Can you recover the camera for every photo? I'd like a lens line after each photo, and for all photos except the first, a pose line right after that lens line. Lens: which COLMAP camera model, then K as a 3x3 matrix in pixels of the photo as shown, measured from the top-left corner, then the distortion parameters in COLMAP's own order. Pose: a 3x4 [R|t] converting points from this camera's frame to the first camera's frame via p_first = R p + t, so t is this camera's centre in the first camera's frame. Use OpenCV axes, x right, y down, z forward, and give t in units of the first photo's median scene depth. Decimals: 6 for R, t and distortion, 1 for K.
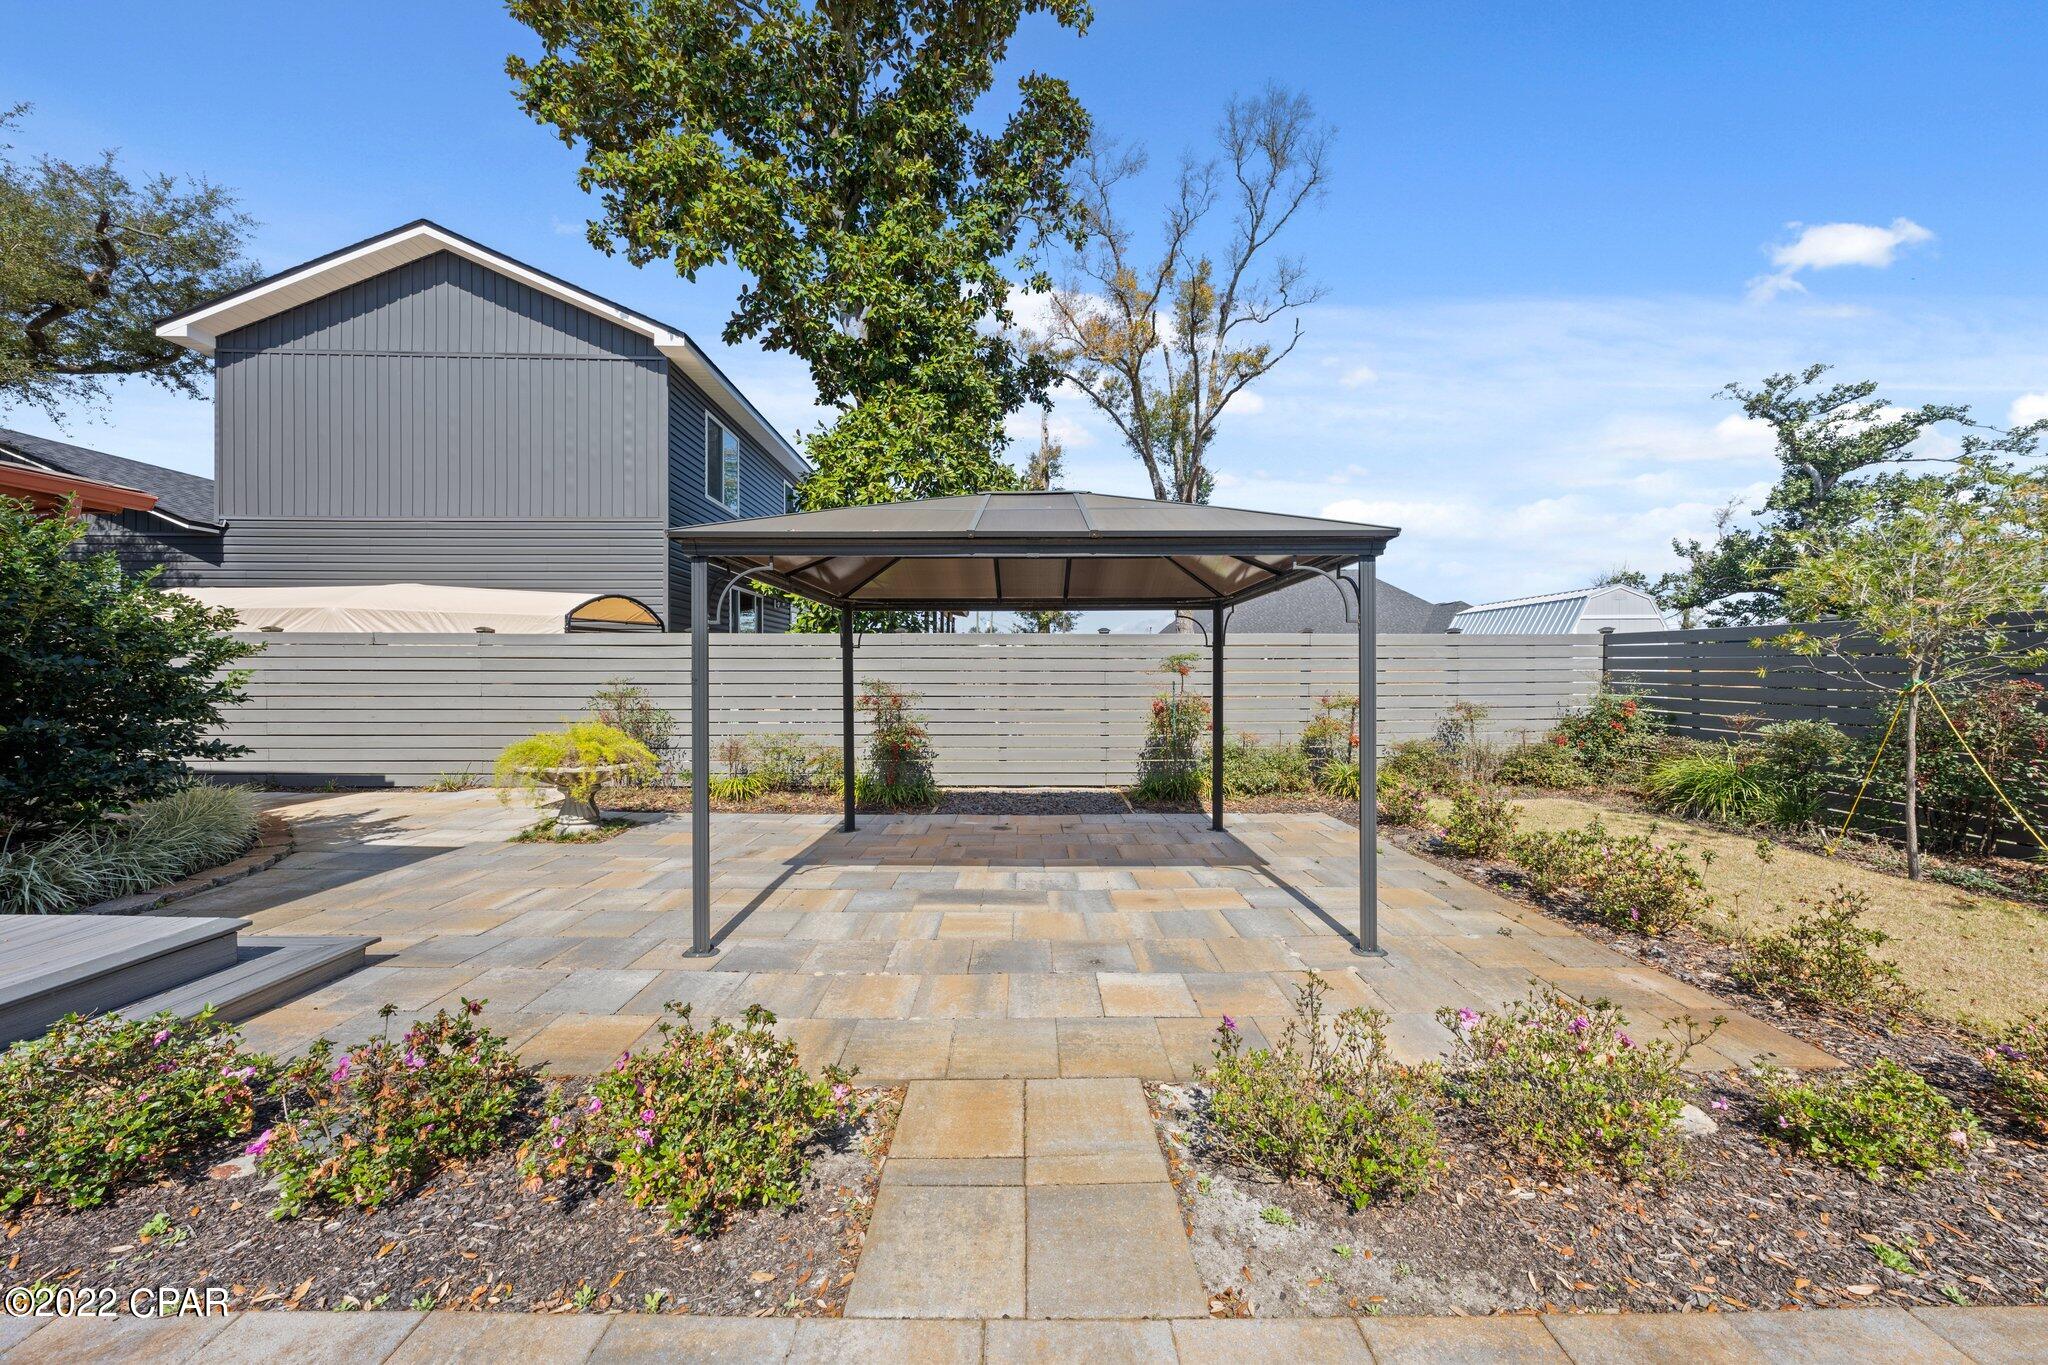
lens RADIAL K [[685.3, 0, 1026.8], [0, 685.3, 681.0], [0, 0, 1]] dist [-0.003174, -0.000083]
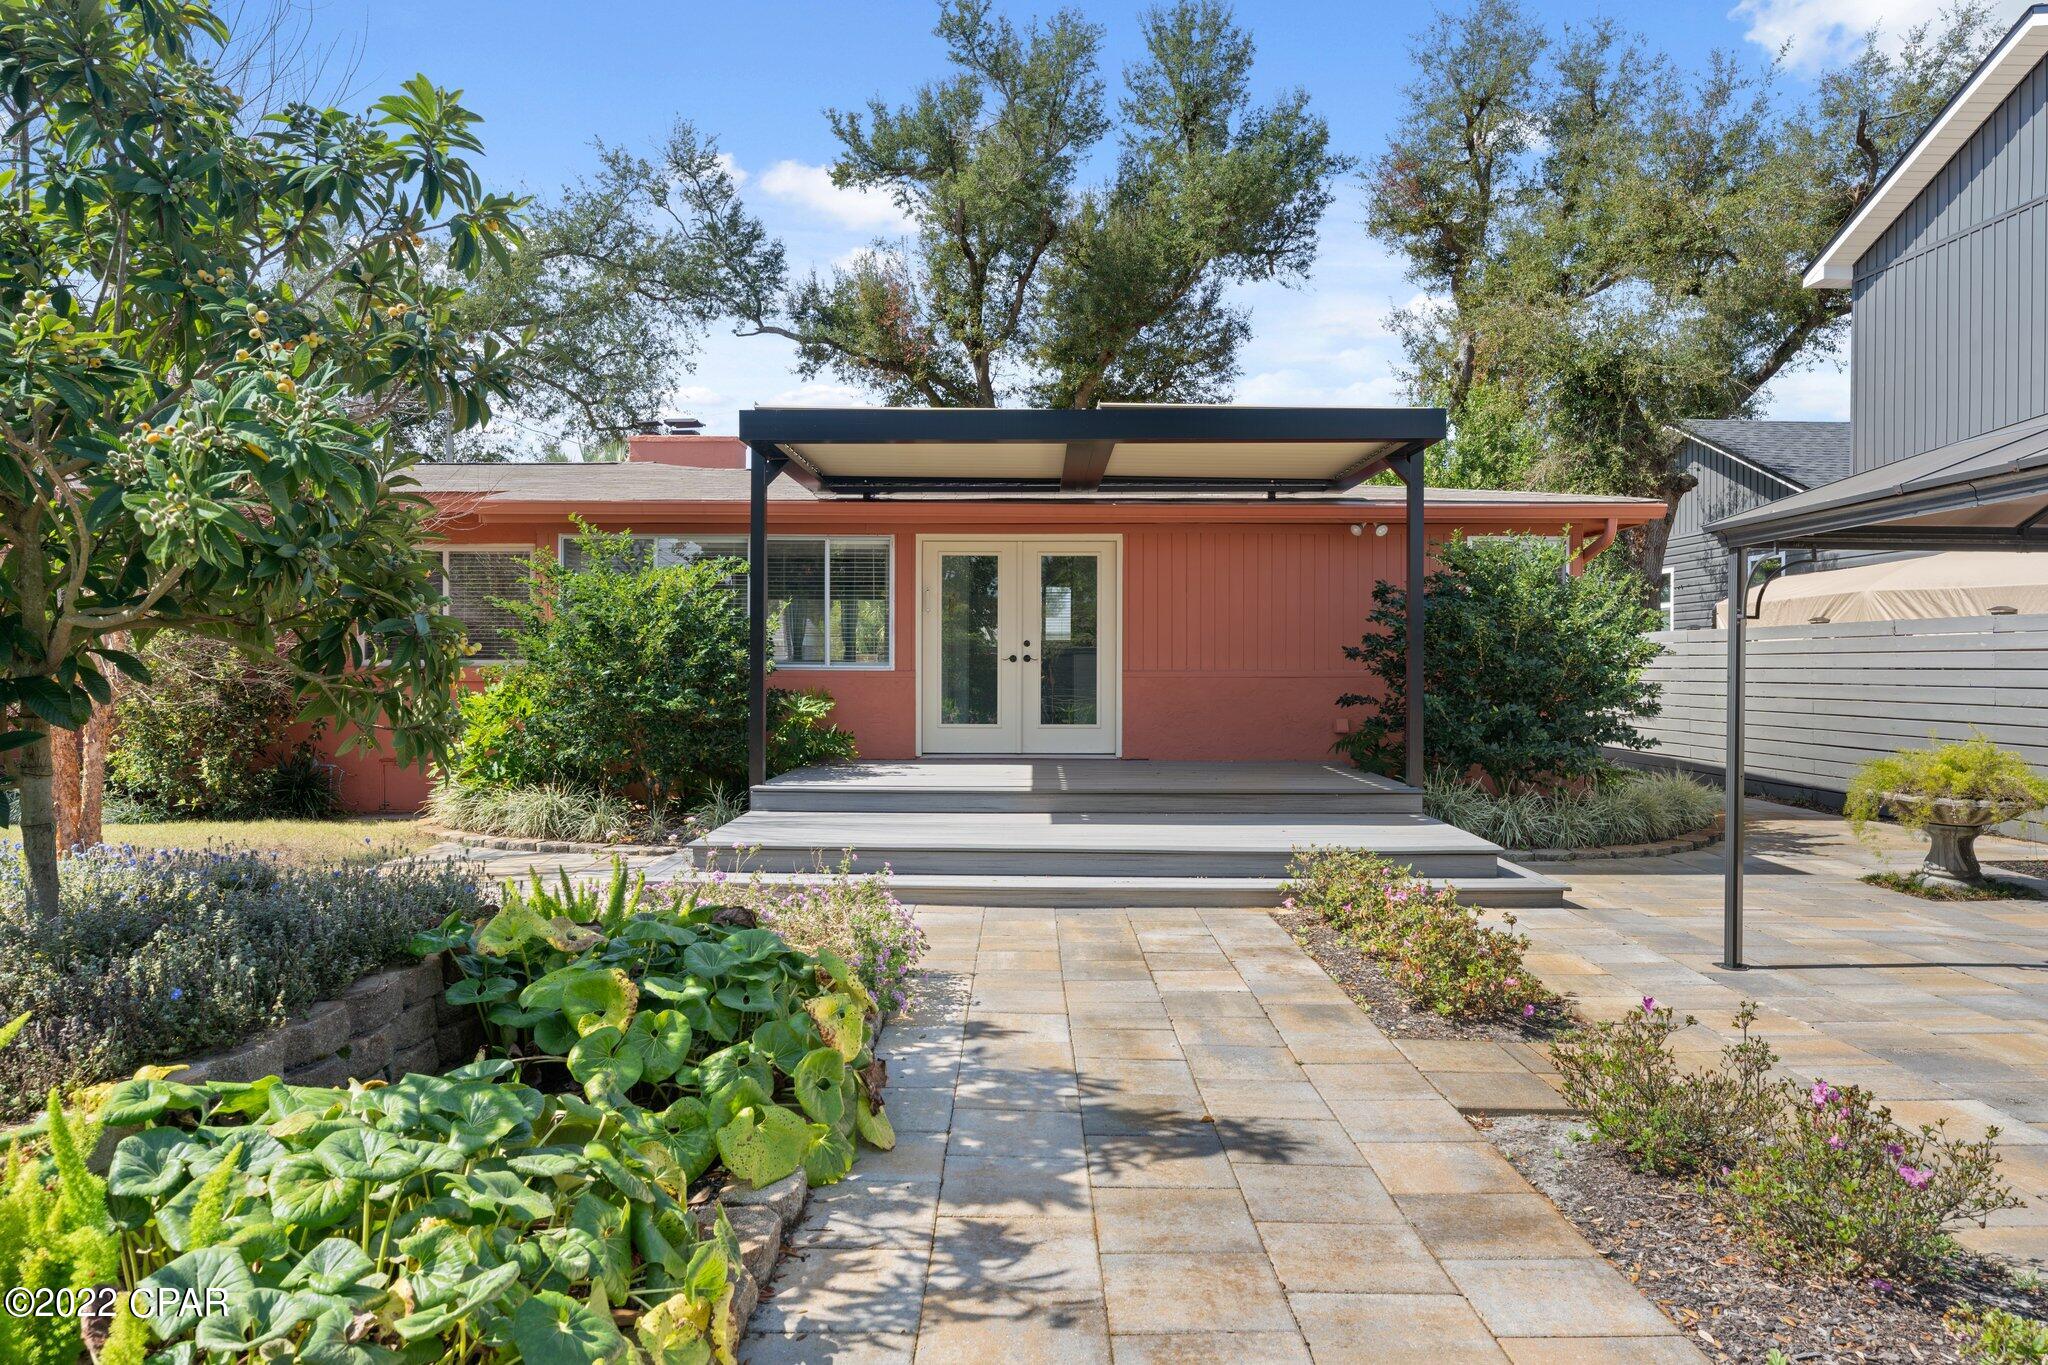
lens RADIAL K [[1412.7, 0, 1026.0], [0, 1412.7, 677.2], [0, 0, 1]] dist [0.000419, 0.000183]
pose [[-0.009094, 0.005610, -0.999943, 0.215592], [-0.010266, 0.999931, 0.005704, -0.001174], [0.999906, 0.010317, -0.009036, 0.004775]]
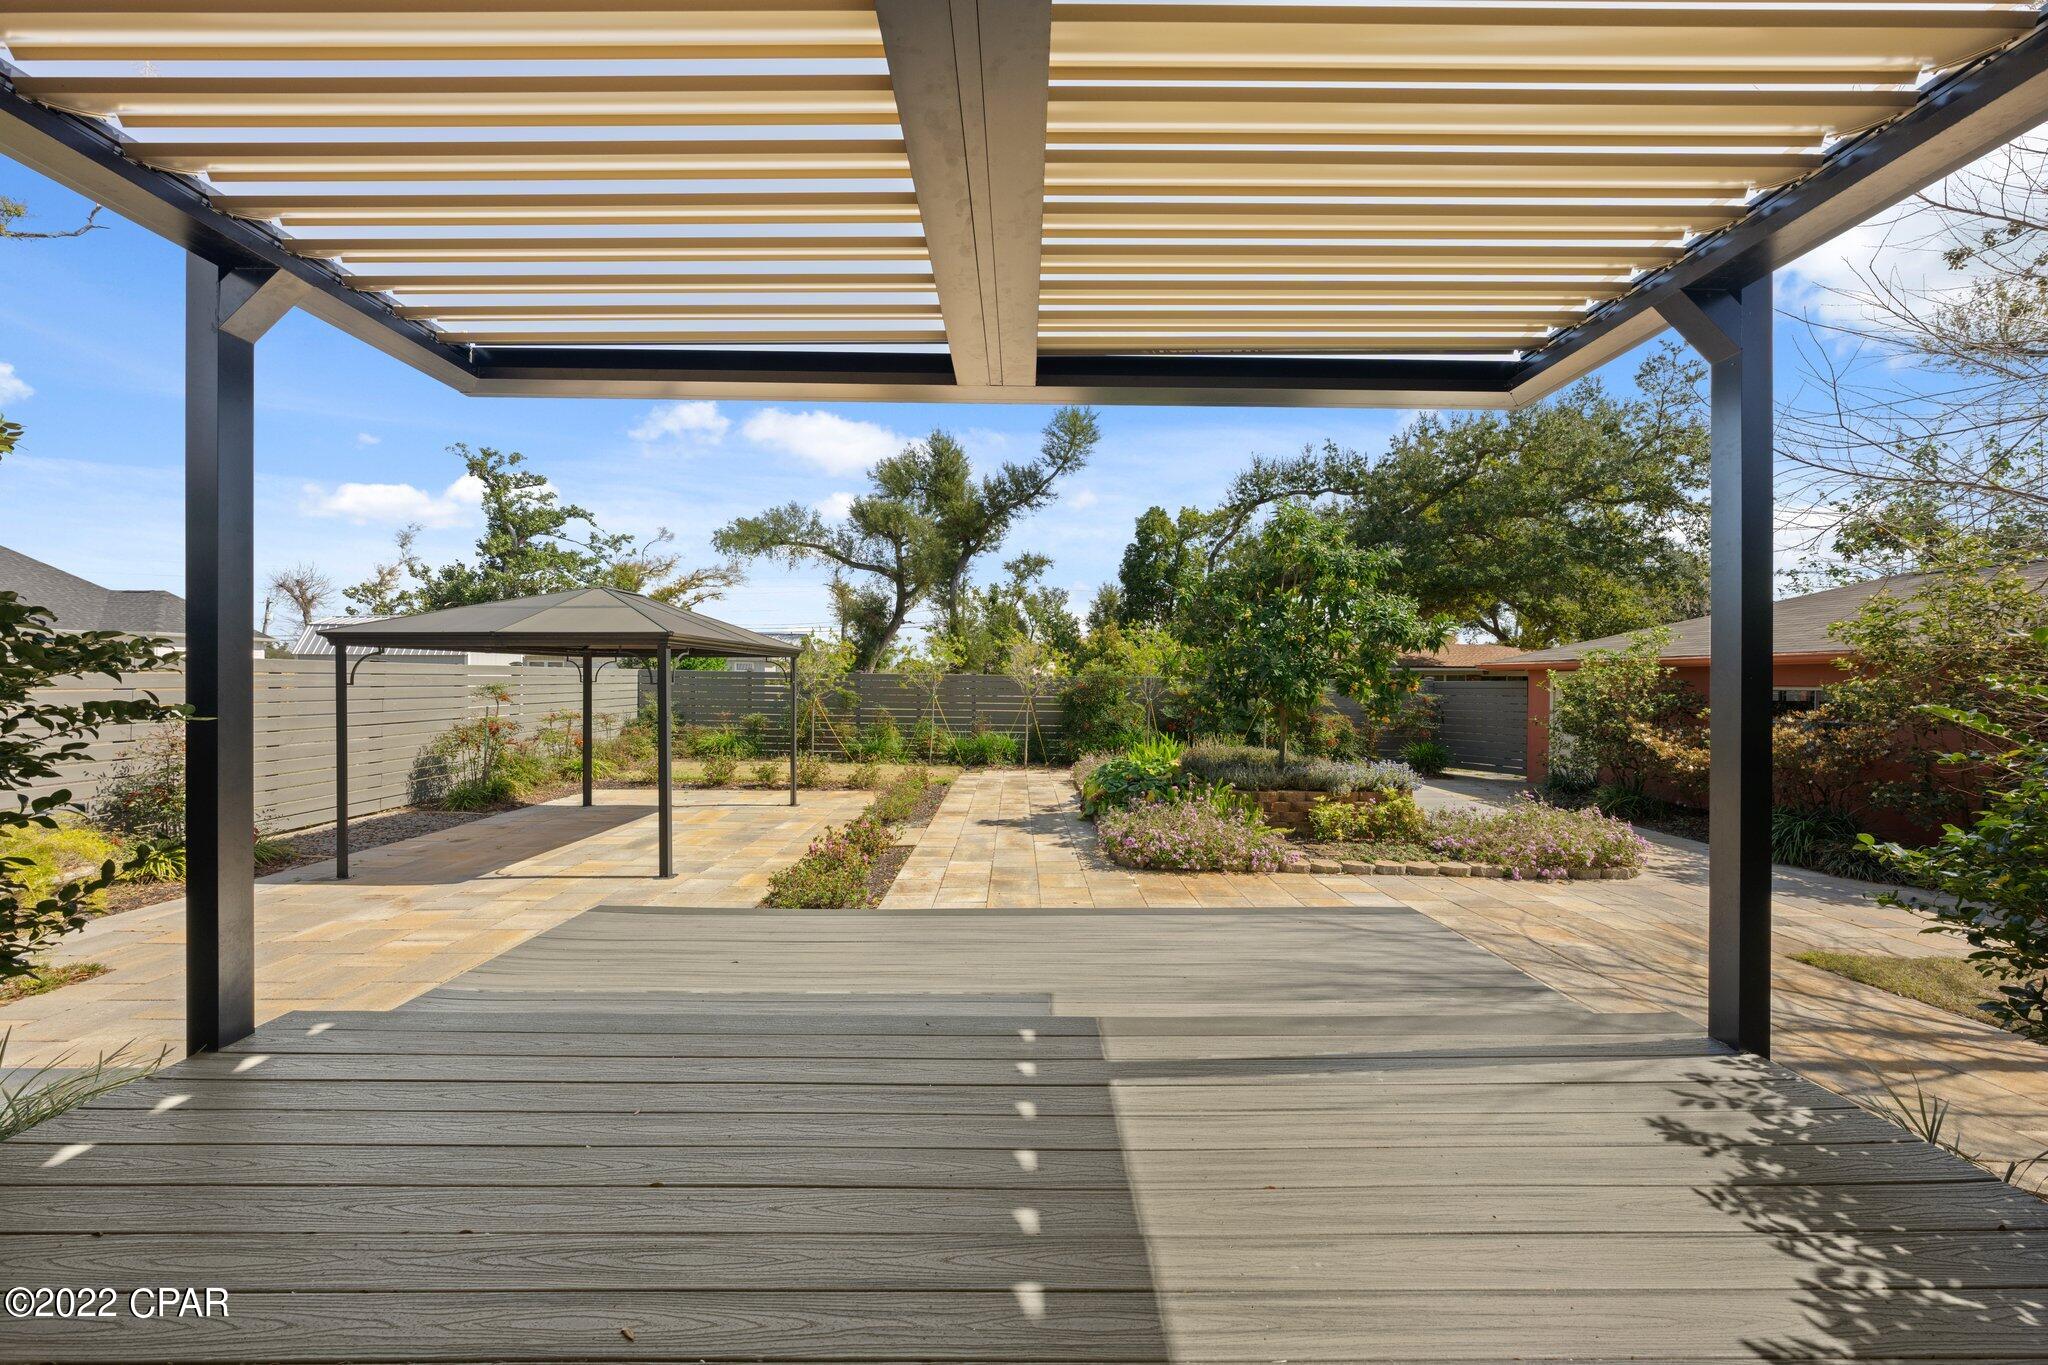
lens RADIAL K [[685.3, 0, 1027.9], [0, 685.3, 688.2], [0, 0, 1]] dist [-0.003174, -0.000083]
pose [[-0.013820, -0.009596, 0.999858, -0.296517], [0.004733, 0.999942, 0.009662, -0.011138], [-0.999893, 0.004866, -0.013774, 0.017925]]
